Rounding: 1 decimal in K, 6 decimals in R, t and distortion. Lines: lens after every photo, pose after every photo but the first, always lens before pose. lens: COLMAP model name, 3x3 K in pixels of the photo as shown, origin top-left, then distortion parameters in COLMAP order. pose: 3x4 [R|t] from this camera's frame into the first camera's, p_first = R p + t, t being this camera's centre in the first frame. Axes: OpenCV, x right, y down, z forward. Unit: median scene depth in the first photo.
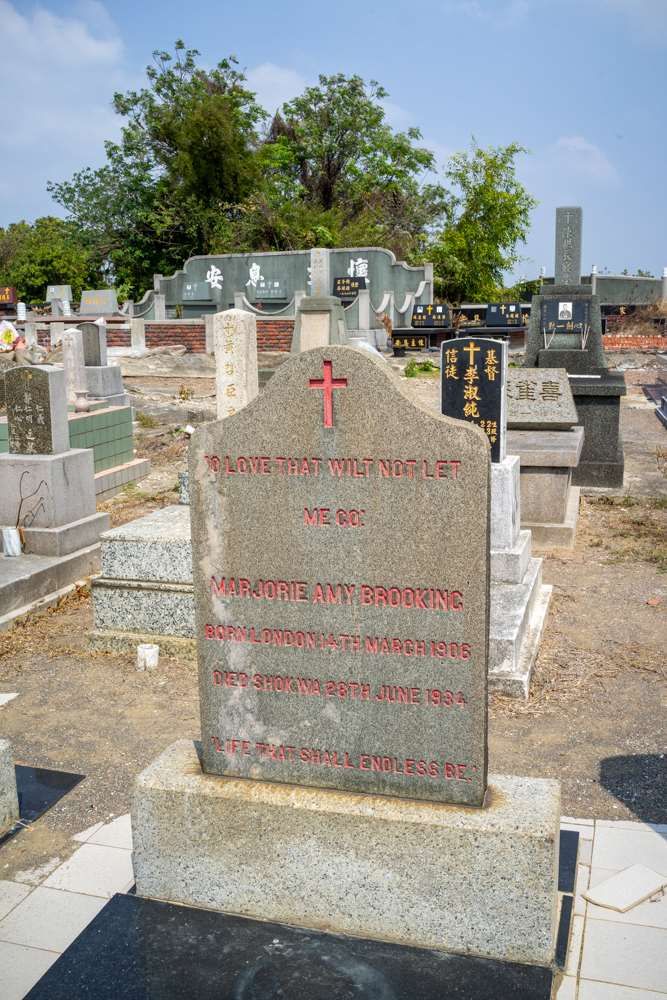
lens RADIAL K [[958.4, 0, 333.8], [0, 958.4, 500.6], [0, 0, 1]] dist [-0.073861, 0.000000]
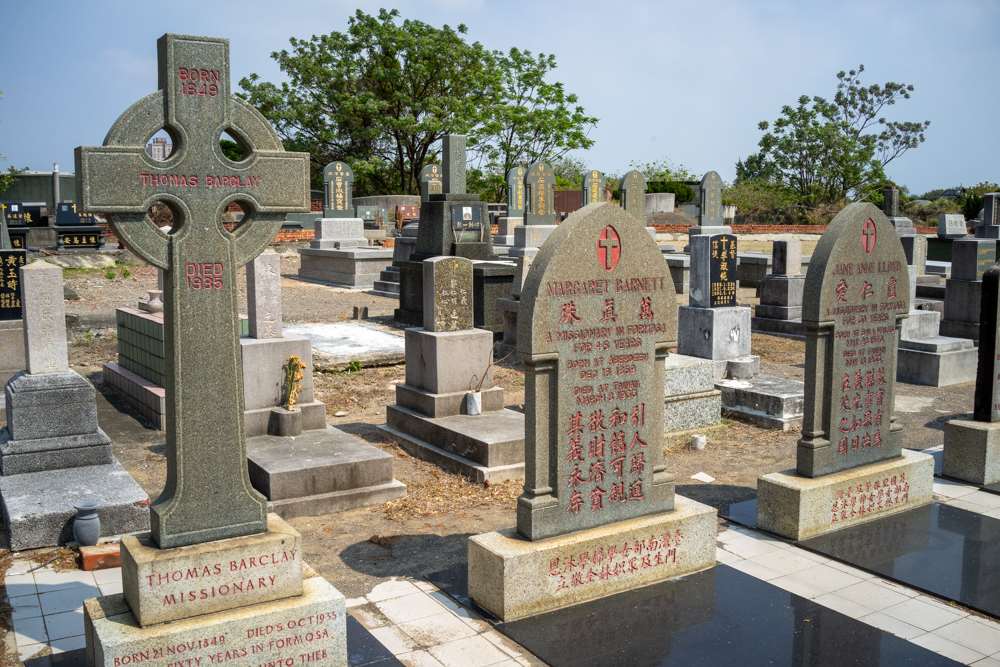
lens RADIAL K [[958.4, 0, 500.7], [0, 958.4, 335.2], [0, 0, 1]] dist [-0.073861, 0.000000]
pose [[0.662159, -0.081881, 0.744876, -1.183944], [0.130071, 0.991482, -0.006638, -0.027849], [-0.737988, 0.101282, 0.667170, 0.158109]]
